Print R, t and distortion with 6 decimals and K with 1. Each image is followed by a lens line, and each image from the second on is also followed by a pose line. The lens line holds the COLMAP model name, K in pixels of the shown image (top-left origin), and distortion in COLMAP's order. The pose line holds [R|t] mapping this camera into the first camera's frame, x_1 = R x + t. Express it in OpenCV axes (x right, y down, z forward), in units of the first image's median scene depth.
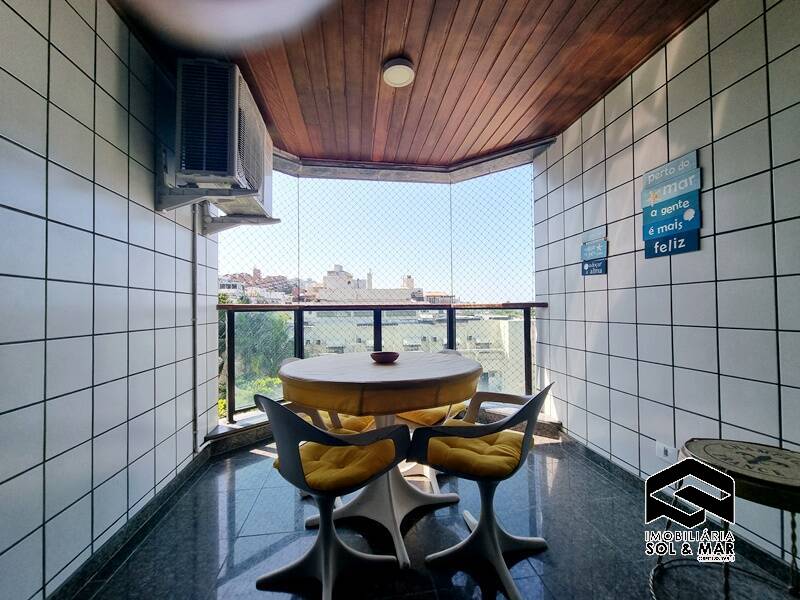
lens RADIAL K [[323.2, 0, 401.4], [0, 323.2, 303.1], [0, 0, 1]] dist [0.000936, -0.001569]
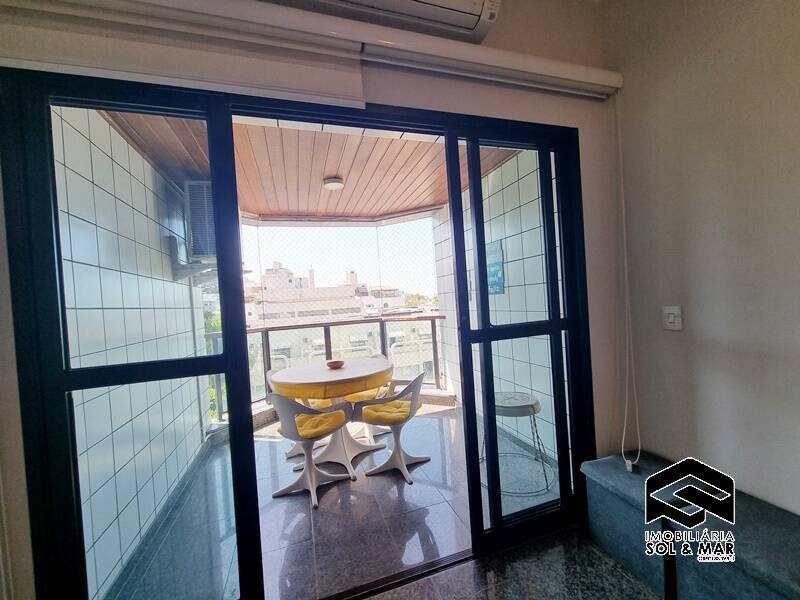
lens RADIAL K [[323.2, 0, 403.2], [0, 323.2, 303.0], [0, 0, 1]] dist [0.000936, -0.001569]
pose [[0.983422, -0.055506, 0.172628, 0.021691], [0.051999, 0.998340, 0.024772, -0.181275], [-0.173717, -0.015385, 0.984675, -0.715681]]
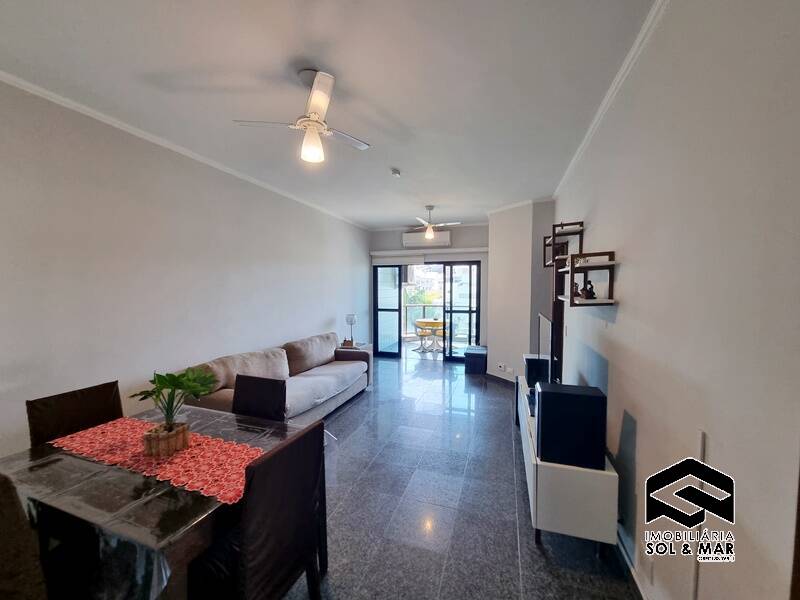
lens RADIAL K [[323.2, 0, 402.2], [0, 323.2, 304.0], [0, 0, 1]] dist [0.000936, -0.001569]
pose [[0.901917, 0.034467, -0.430532, 1.744807], [-0.004348, 0.997485, 0.070747, -0.449612], [0.431887, -0.061936, 0.899799, -3.966170]]
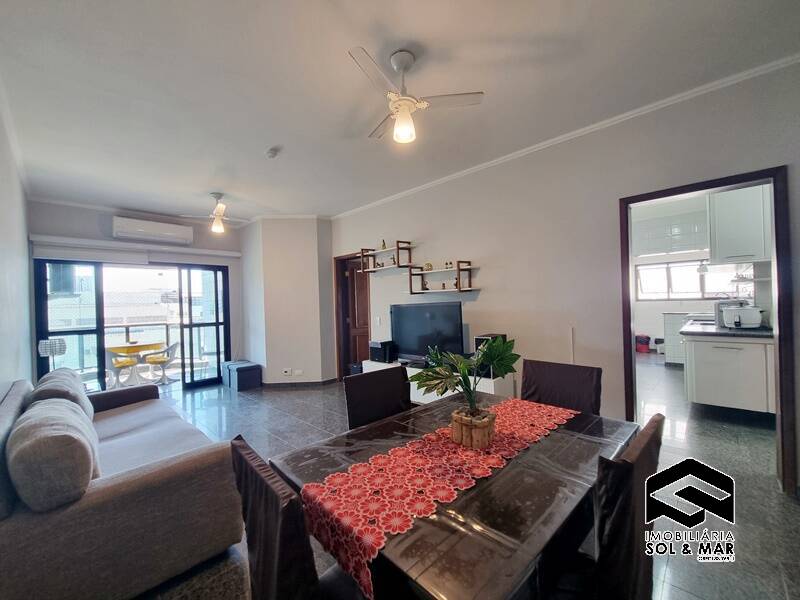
lens RADIAL K [[323.2, 0, 401.1], [0, 323.2, 303.1], [0, 0, 1]] dist [0.000936, -0.001569]
pose [[0.787696, -0.010777, 0.615970, 0.097547], [0.010261, 0.999938, 0.004373, -0.283157], [-0.615978, 0.002876, 0.787758, -3.937287]]
